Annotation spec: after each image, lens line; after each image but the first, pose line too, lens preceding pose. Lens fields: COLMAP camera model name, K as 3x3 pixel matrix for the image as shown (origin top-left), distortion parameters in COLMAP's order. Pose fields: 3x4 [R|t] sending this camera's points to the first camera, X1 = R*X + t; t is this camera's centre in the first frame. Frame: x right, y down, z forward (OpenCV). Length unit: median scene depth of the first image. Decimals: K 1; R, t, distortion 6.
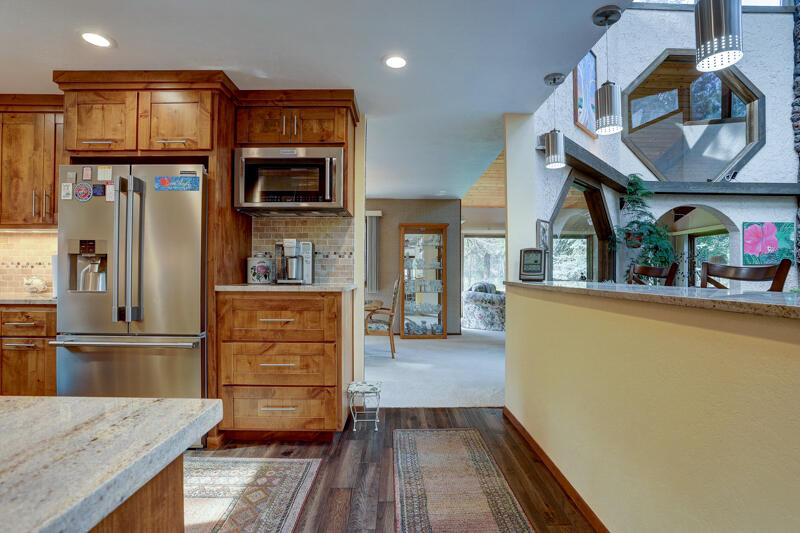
lens RADIAL K [[386.8, 0, 400.0], [0, 386.8, 266.5], [0, 0, 1]] dist [-0.015243, 0.000242]
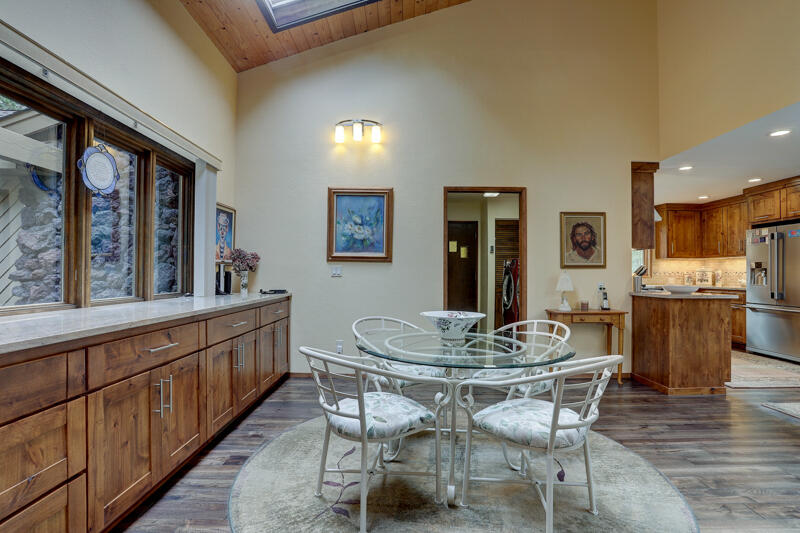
lens RADIAL K [[386.8, 0, 400.0], [0, 386.8, 266.5], [0, 0, 1]] dist [-0.015243, 0.000242]
pose [[-0.000529, -0.023936, -0.999713, 1.415575], [0.004158, 0.999705, -0.023938, 0.001517], [0.999991, -0.004169, -0.000429, -1.096507]]
